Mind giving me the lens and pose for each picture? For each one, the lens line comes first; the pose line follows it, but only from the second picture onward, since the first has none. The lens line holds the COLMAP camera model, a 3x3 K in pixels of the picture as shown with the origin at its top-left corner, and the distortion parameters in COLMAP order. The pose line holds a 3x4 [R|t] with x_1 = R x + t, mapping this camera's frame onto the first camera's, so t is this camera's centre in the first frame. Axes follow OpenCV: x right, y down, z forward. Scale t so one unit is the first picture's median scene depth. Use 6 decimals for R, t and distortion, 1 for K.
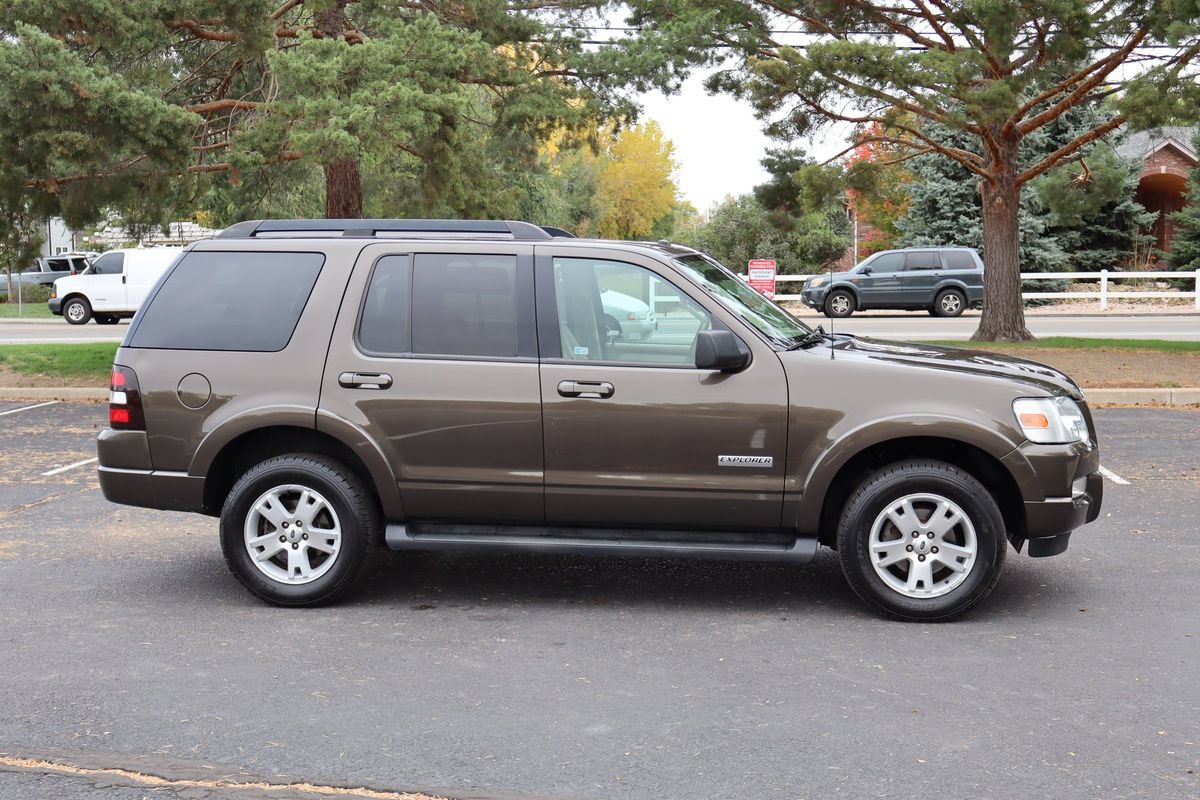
lens RADIAL K [[1459.4, 0, 614.7], [0, 1459.4, 399.3], [0, 0, 1]] dist [0.009248, -0.012586]
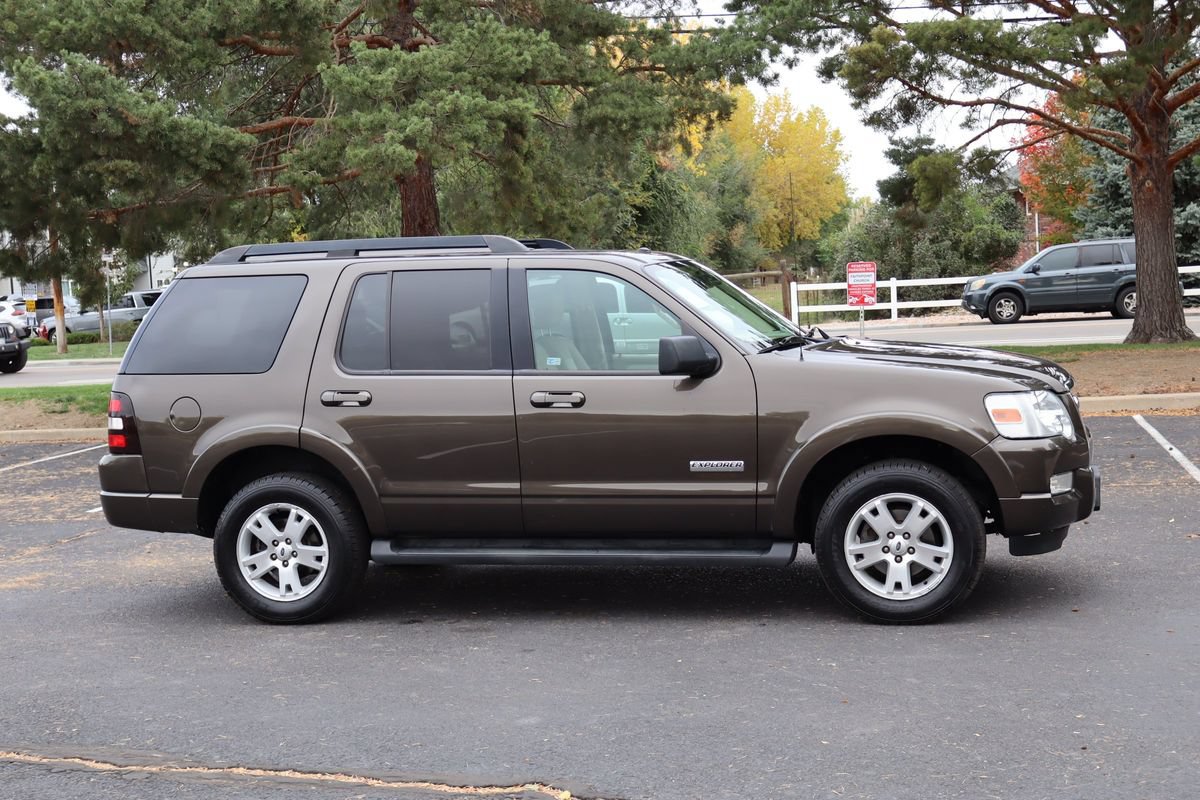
lens RADIAL K [[1672.4, 0, 617.7], [0, 1672.4, 399.6], [0, 0, 1]] dist [0.012686, -0.040292]
pose [[0.994047, -0.033328, -0.103732, 0.135430], [0.031349, 0.999295, -0.020647, 0.017641], [0.104347, 0.017272, 0.994391, -0.135701]]
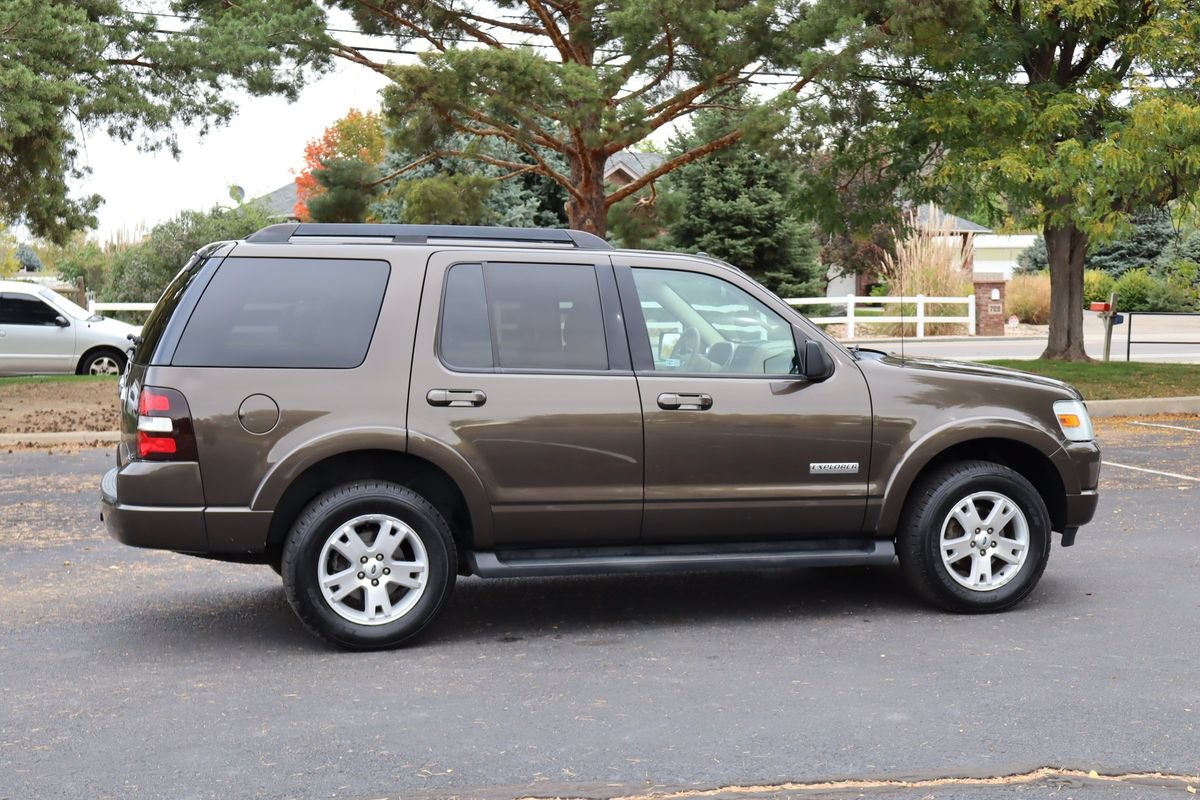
lens RADIAL K [[1672.4, 0, 617.7], [0, 1672.4, 399.6], [0, 0, 1]] dist [0.012686, -0.040292]
pose [[0.916797, -0.020054, 0.398849, -0.492172], [0.031853, 0.999228, -0.022975, 0.015756], [-0.398081, 0.033768, 0.916729, -0.015545]]
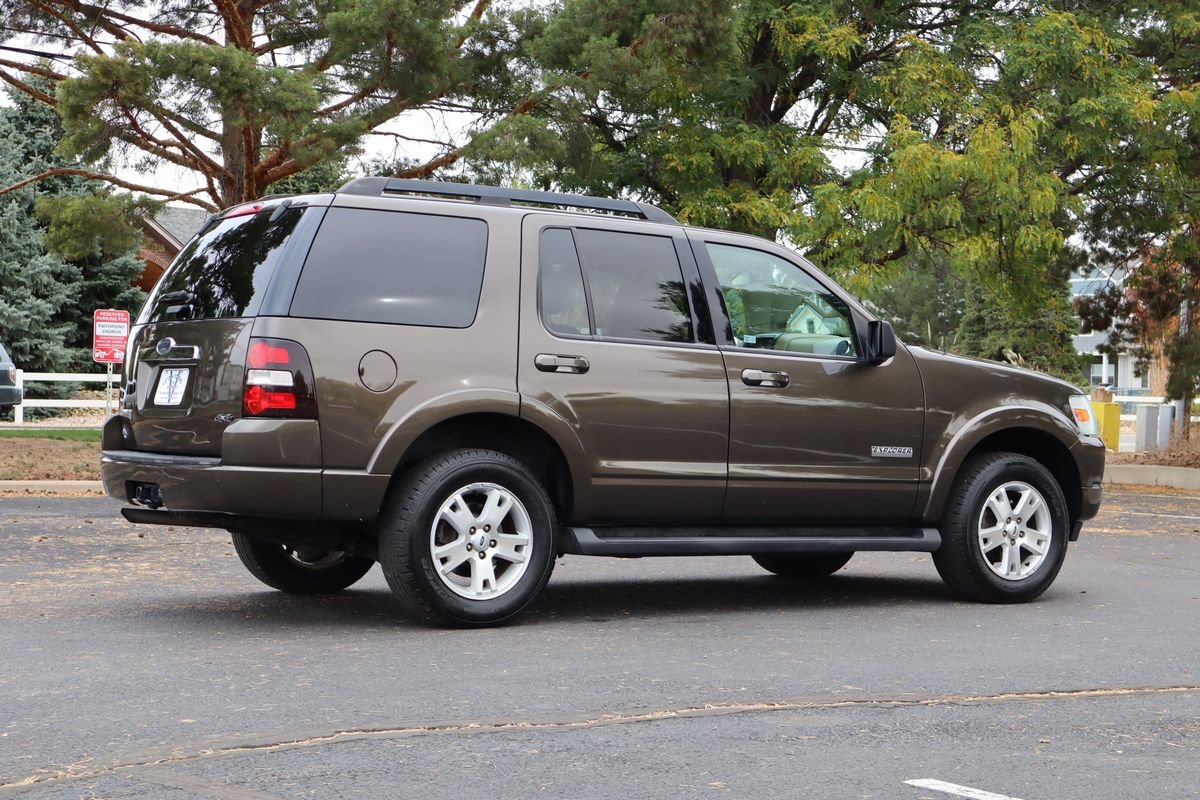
lens RADIAL K [[2056.9, 0, 619.5], [0, 2056.9, 402.0], [0, 0, 1]] dist [0.011668, -0.028660]
pose [[0.772343, 0.021881, 0.634829, -0.924121], [0.033516, 0.996611, -0.075126, 0.104246], [-0.634321, 0.079300, 0.768992, 0.013218]]
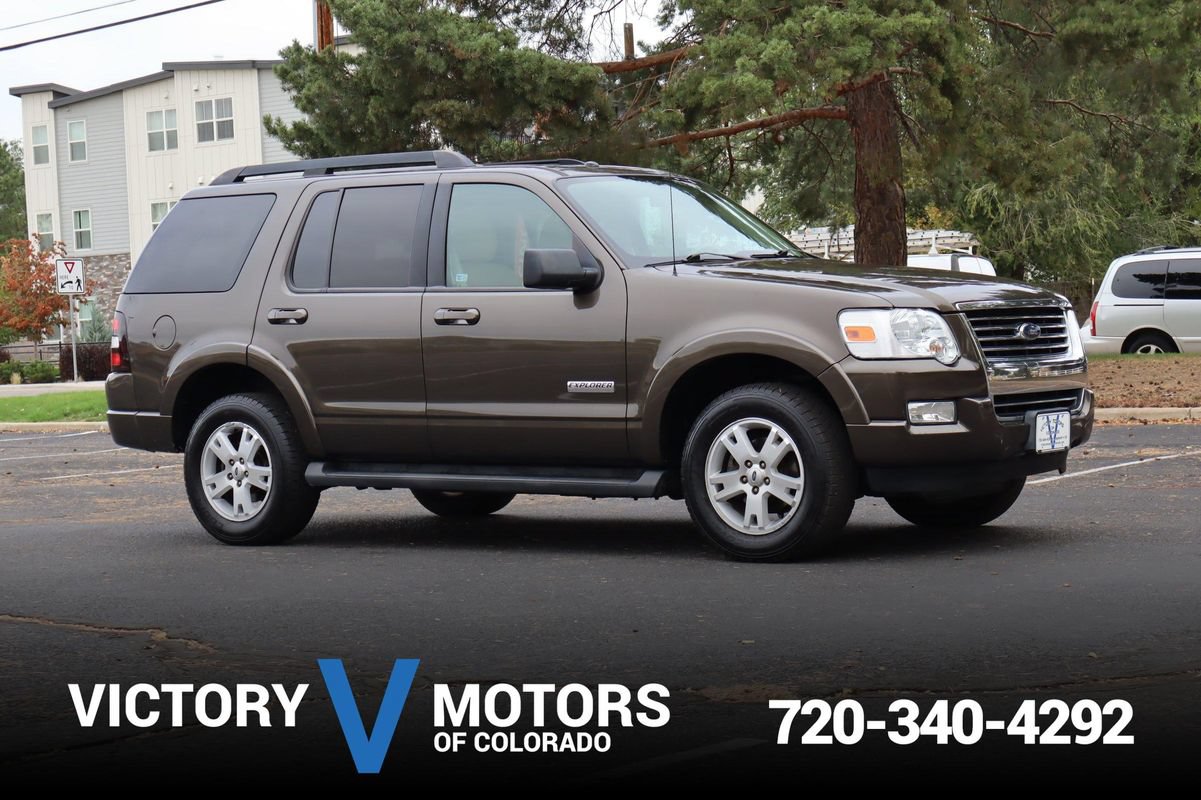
lens RADIAL K [[2343.2, 0, 651.4], [0, 2343.2, 400.7], [0, 0, 1]] dist [0.056906, -0.027077]
pose [[0.881594, -0.011779, -0.471861, 0.796480], [-0.011894, 0.998817, -0.047154, 0.116320], [0.471859, 0.047183, 0.880411, -0.294825]]
